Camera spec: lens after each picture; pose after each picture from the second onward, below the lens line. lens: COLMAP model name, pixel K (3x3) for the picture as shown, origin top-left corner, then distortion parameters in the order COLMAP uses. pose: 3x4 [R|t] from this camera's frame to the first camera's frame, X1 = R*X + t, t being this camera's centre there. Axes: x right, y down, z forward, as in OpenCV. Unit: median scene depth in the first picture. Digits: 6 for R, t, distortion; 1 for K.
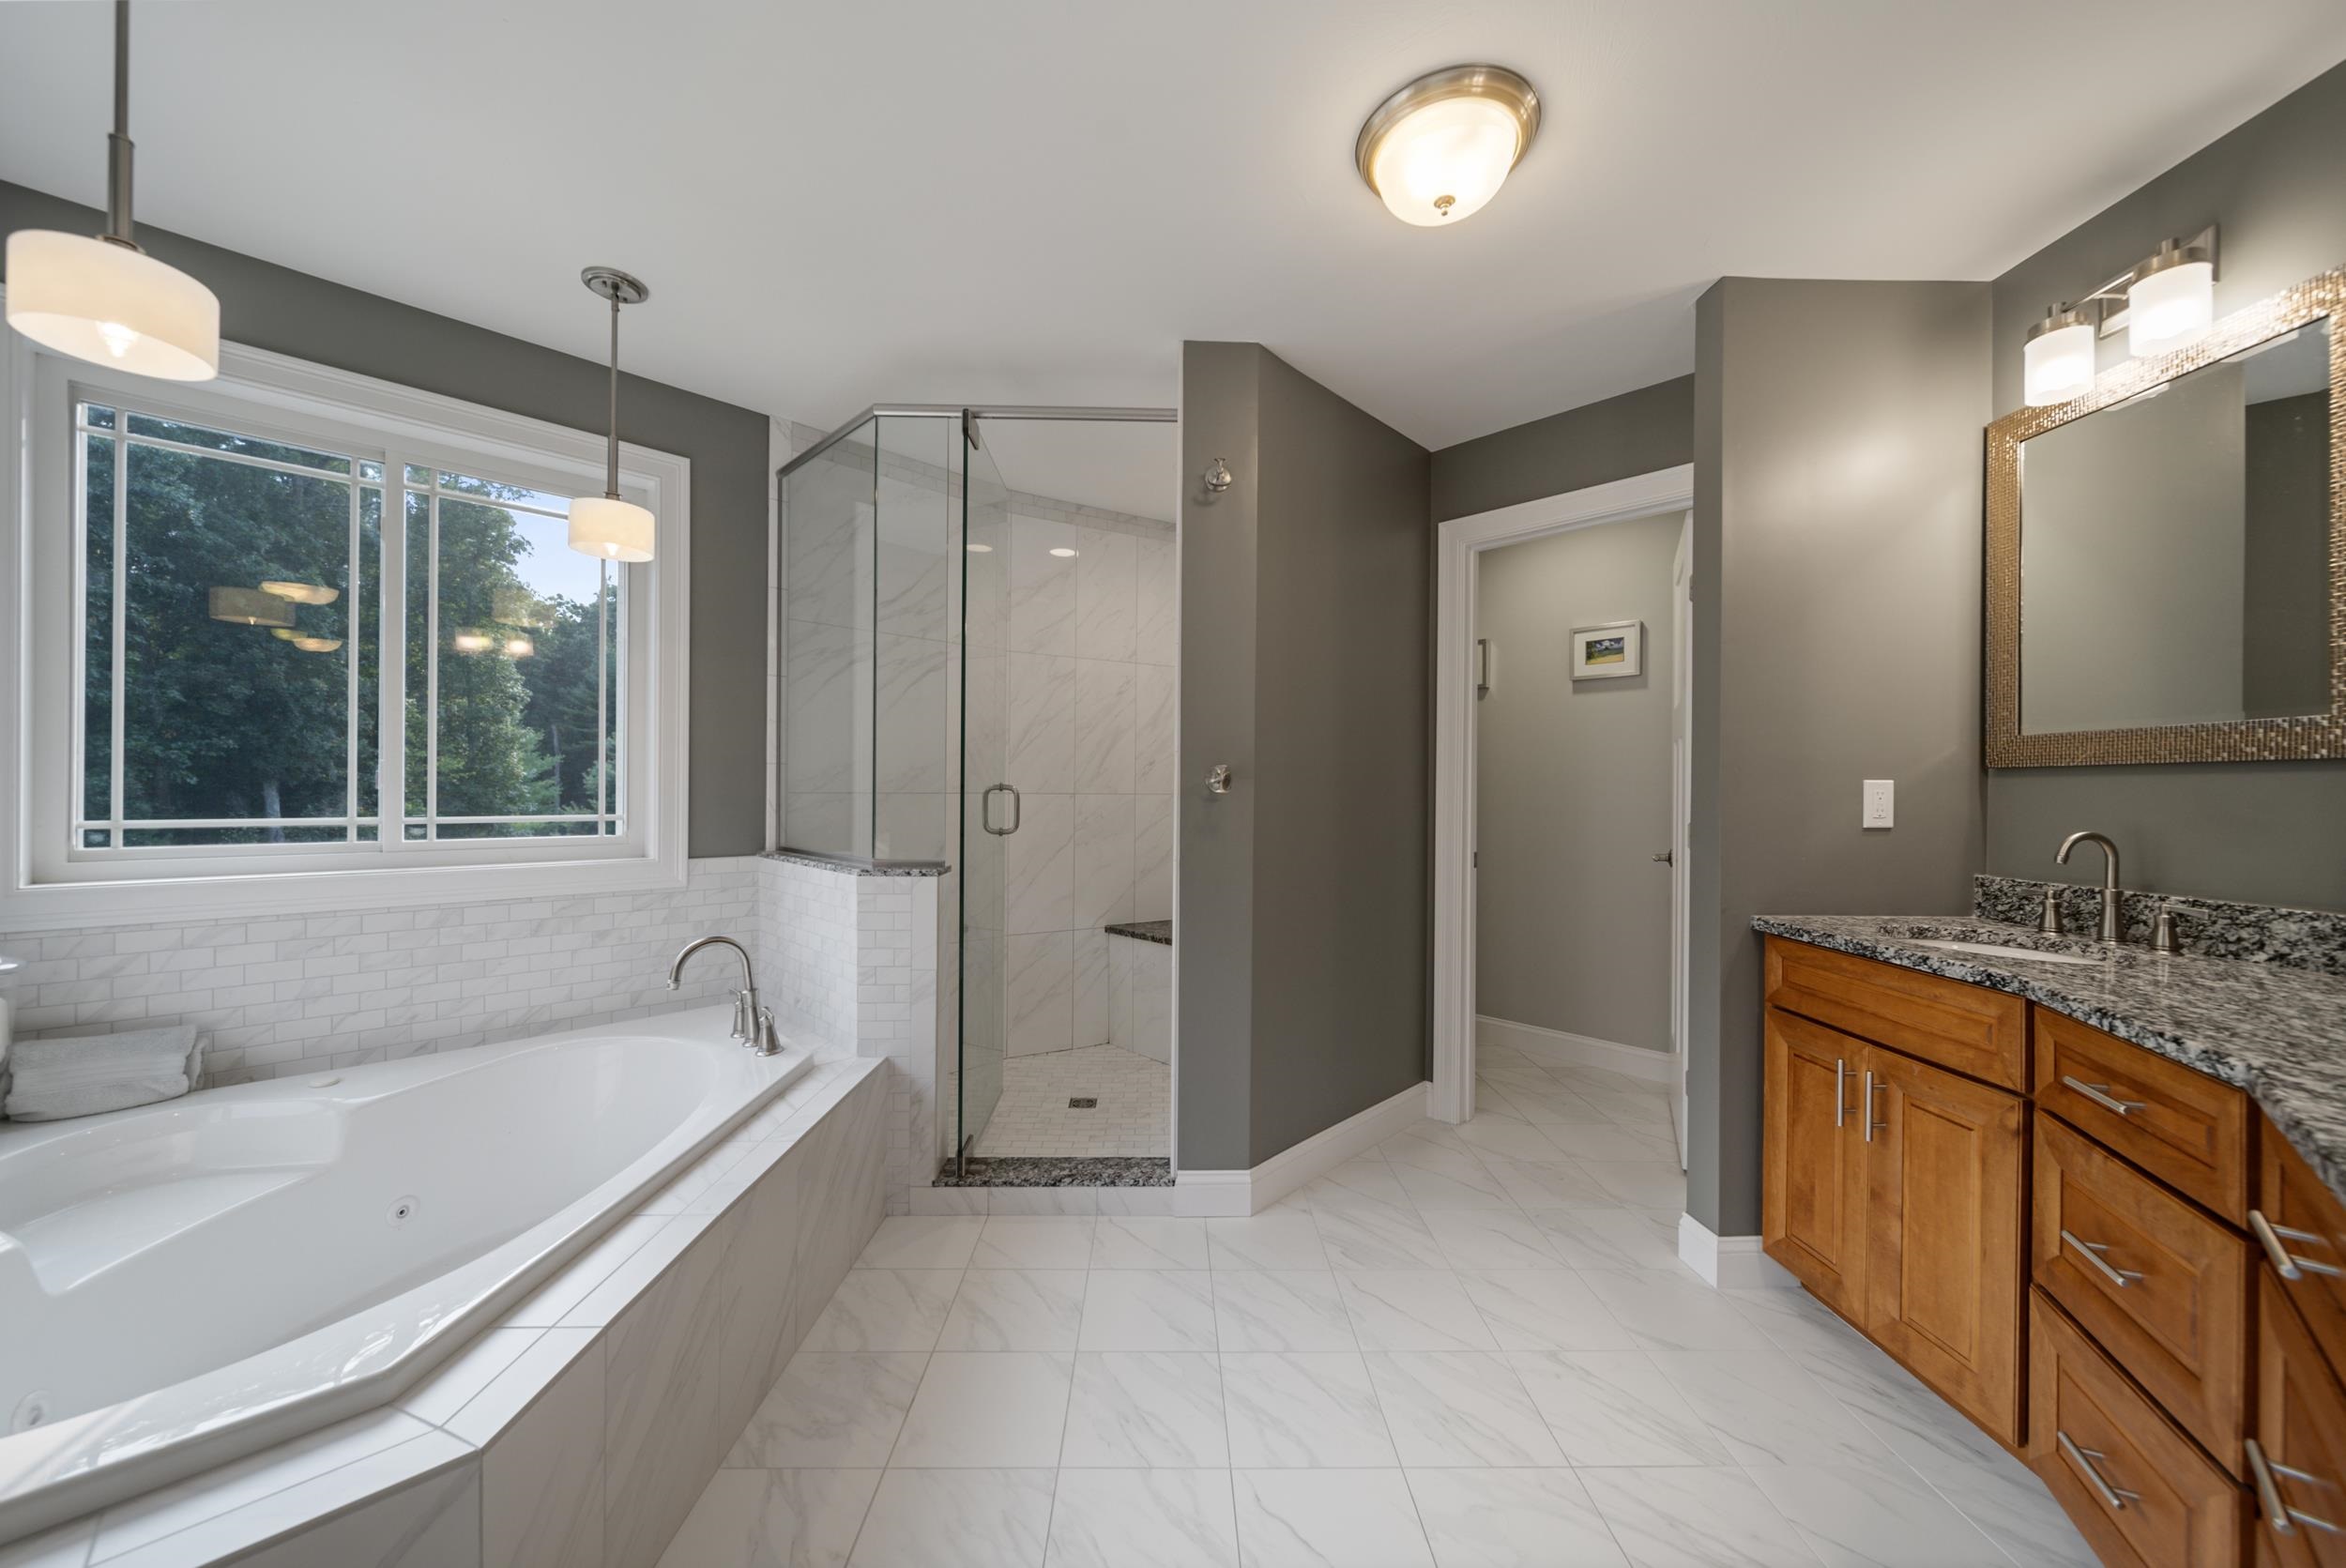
lens RADIAL K [[831.8, 0, 1176.5], [0, 831.8, 786.4], [0, 0, 1]] dist [-0.001408, -0.000302]
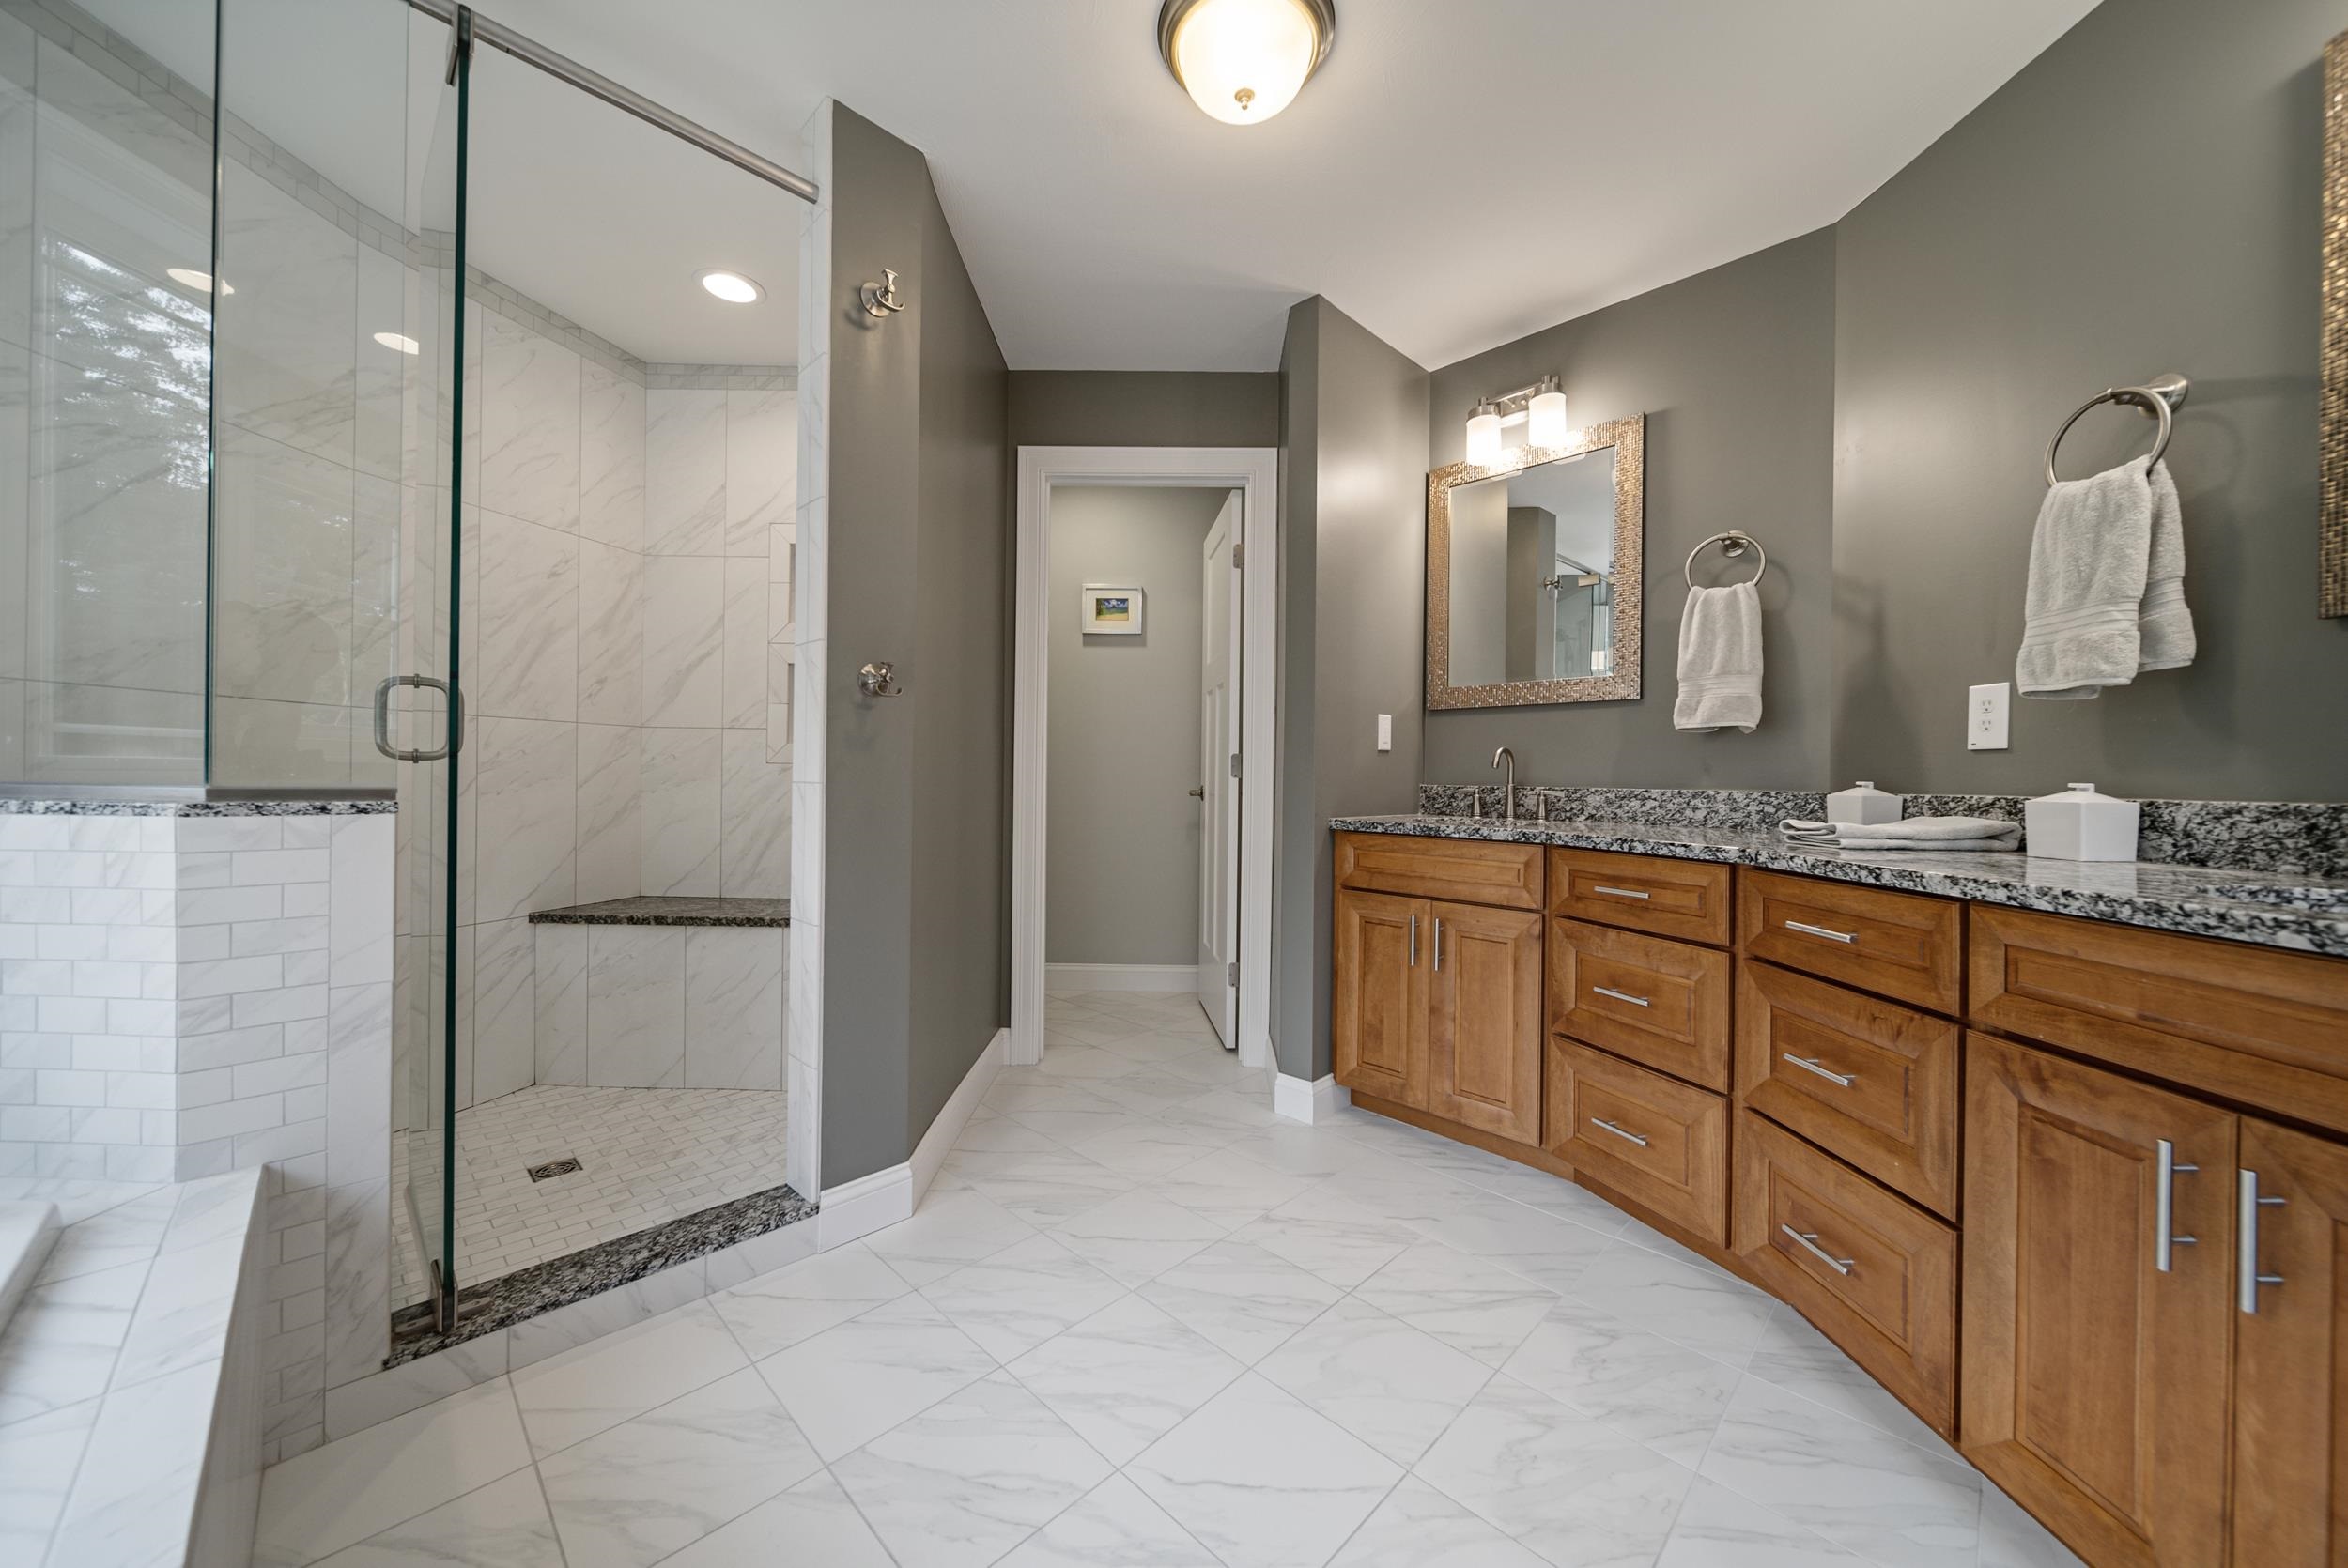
lens RADIAL K [[839.3, 0, 1180.6], [0, 839.3, 773.9], [0, 0, 1]] dist [-0.000805, -0.000153]
pose [[0.713071, 0.002301, 0.701088, -0.307291], [-0.009134, 0.999940, 0.006009, 0.073762], [-0.701032, -0.010688, 0.713050, 0.231055]]
